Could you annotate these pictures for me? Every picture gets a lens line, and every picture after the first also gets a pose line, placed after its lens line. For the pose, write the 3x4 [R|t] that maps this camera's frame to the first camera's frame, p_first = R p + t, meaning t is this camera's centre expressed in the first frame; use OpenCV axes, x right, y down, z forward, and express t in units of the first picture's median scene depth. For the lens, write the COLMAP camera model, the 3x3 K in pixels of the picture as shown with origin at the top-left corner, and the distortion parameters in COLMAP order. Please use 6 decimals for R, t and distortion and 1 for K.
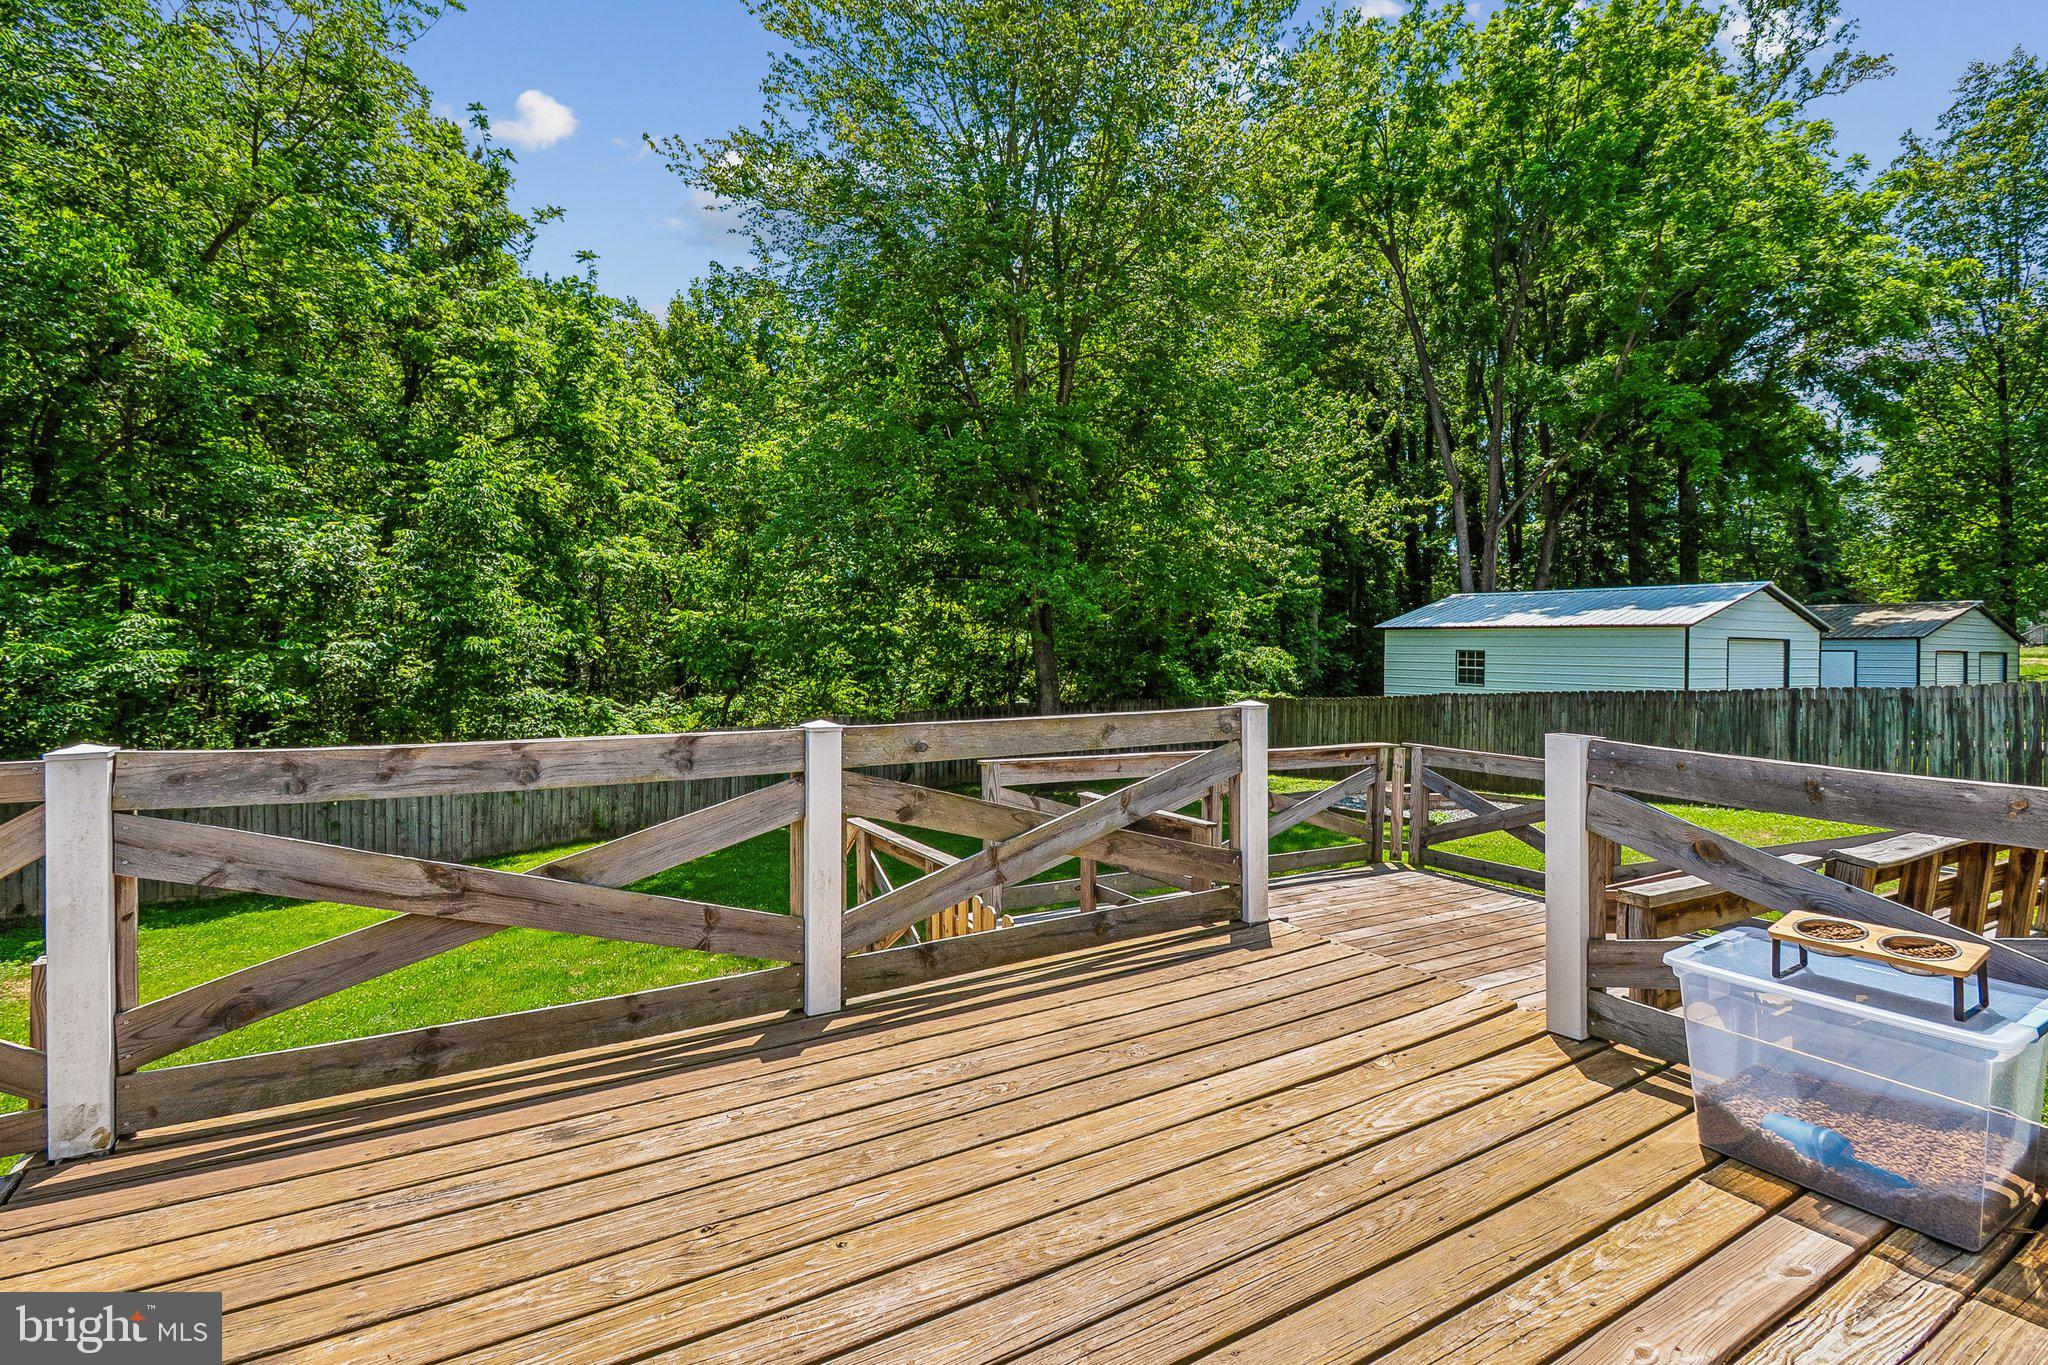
lens RADIAL K [[912.6, 0, 1025.2], [0, 912.6, 651.1], [0, 0, 1]] dist [0.001126, -0.001522]
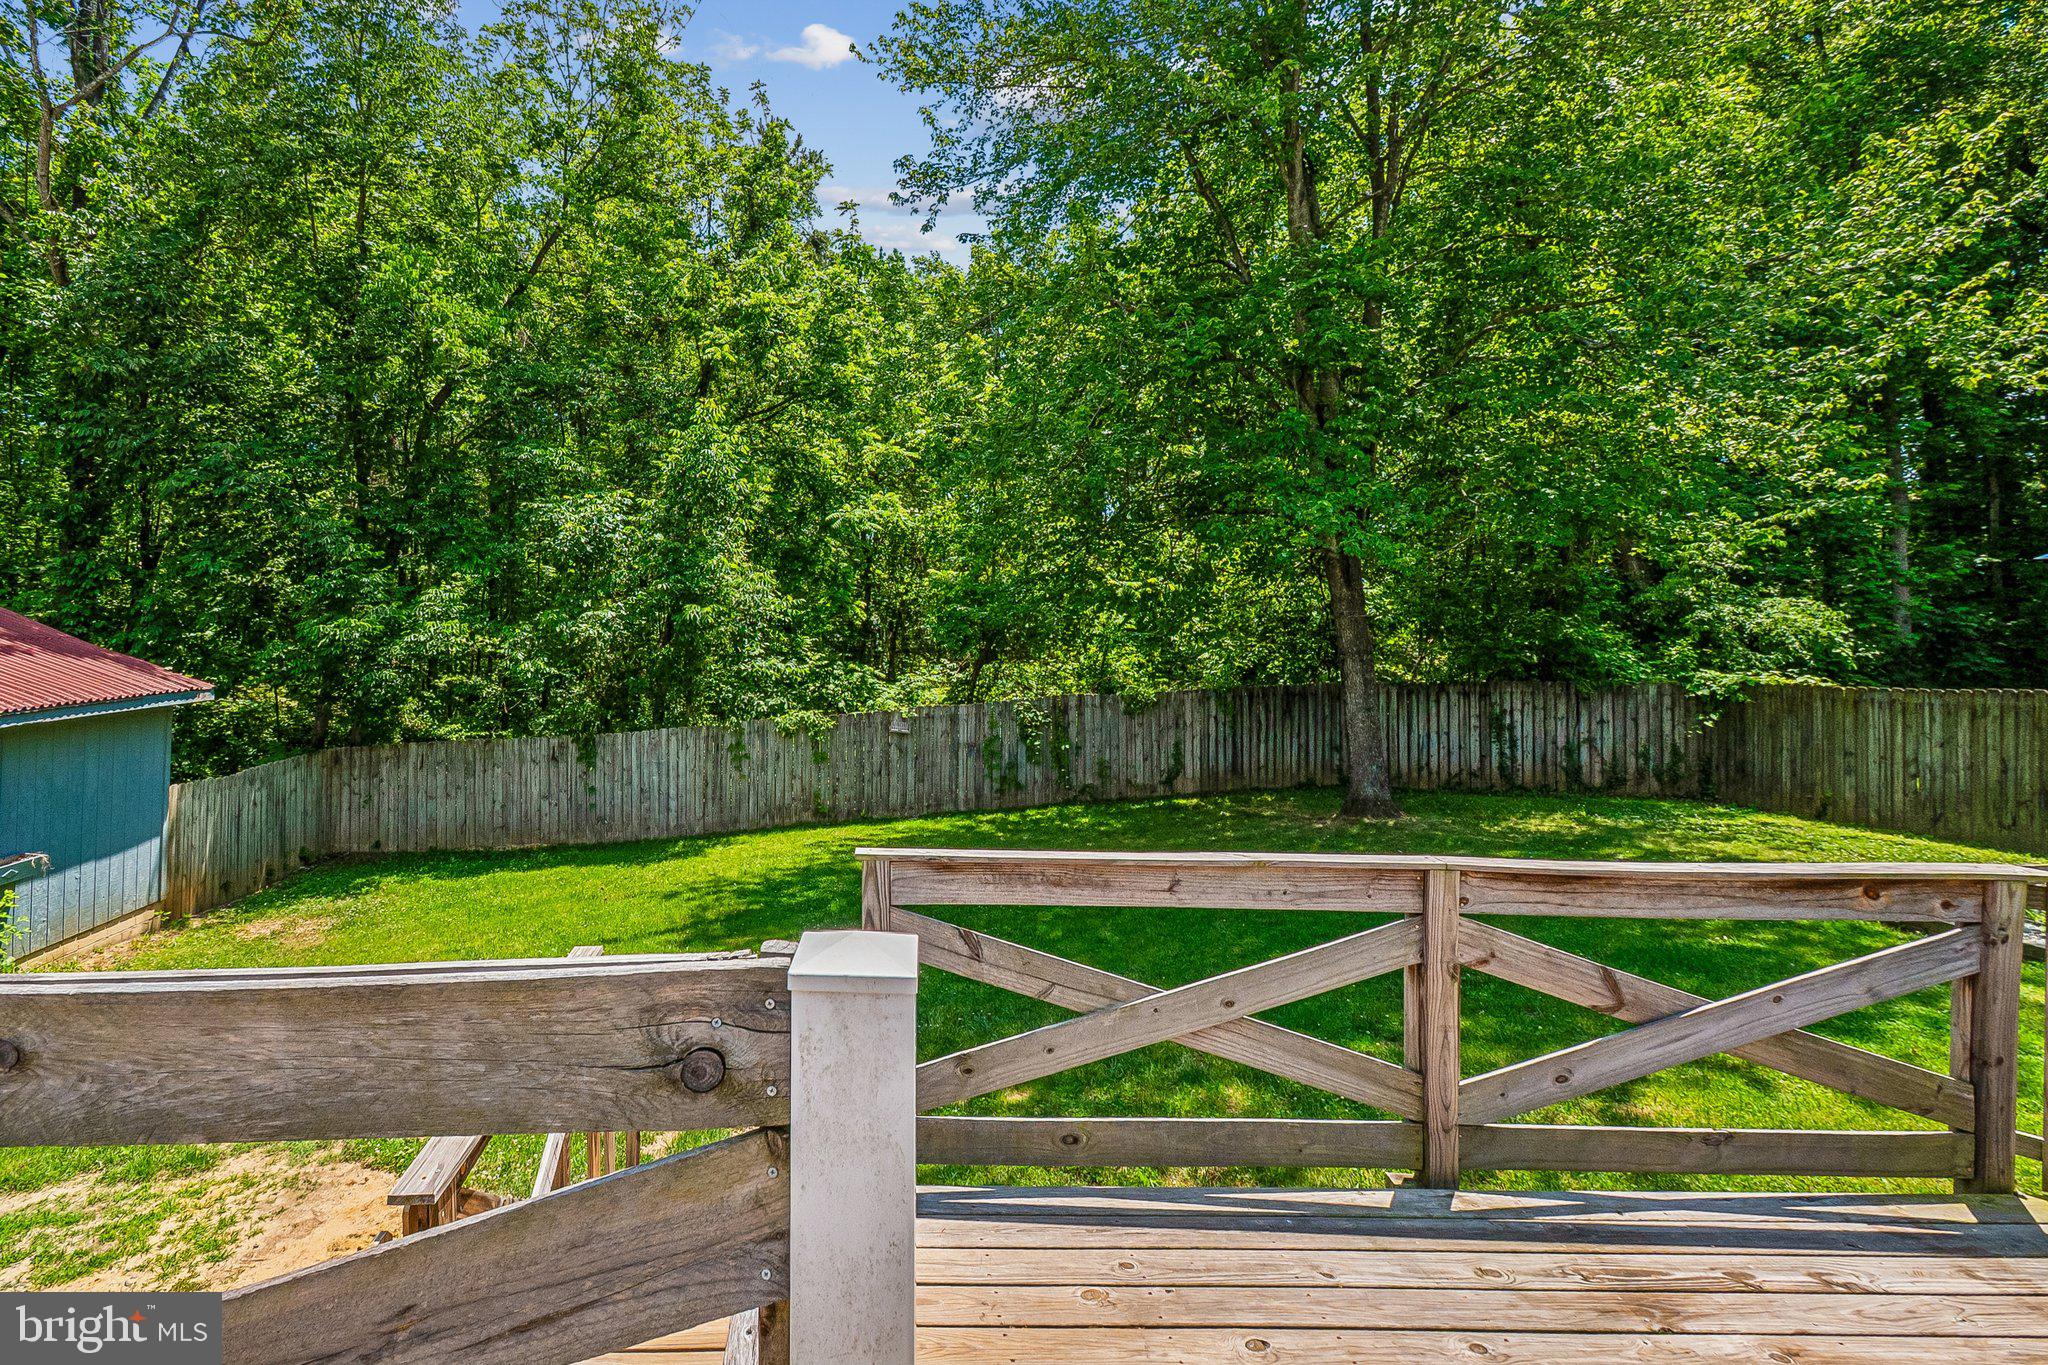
lens RADIAL K [[885.8, 0, 1020.9], [0, 885.8, 592.1], [0, 0, 1]] dist [0.001474, -0.000102]
pose [[0.875960, -0.021178, -0.481918, 0.134532], [0.013722, 0.999725, -0.018992, -0.006037], [0.482188, 0.010023, 0.876011, 0.303322]]
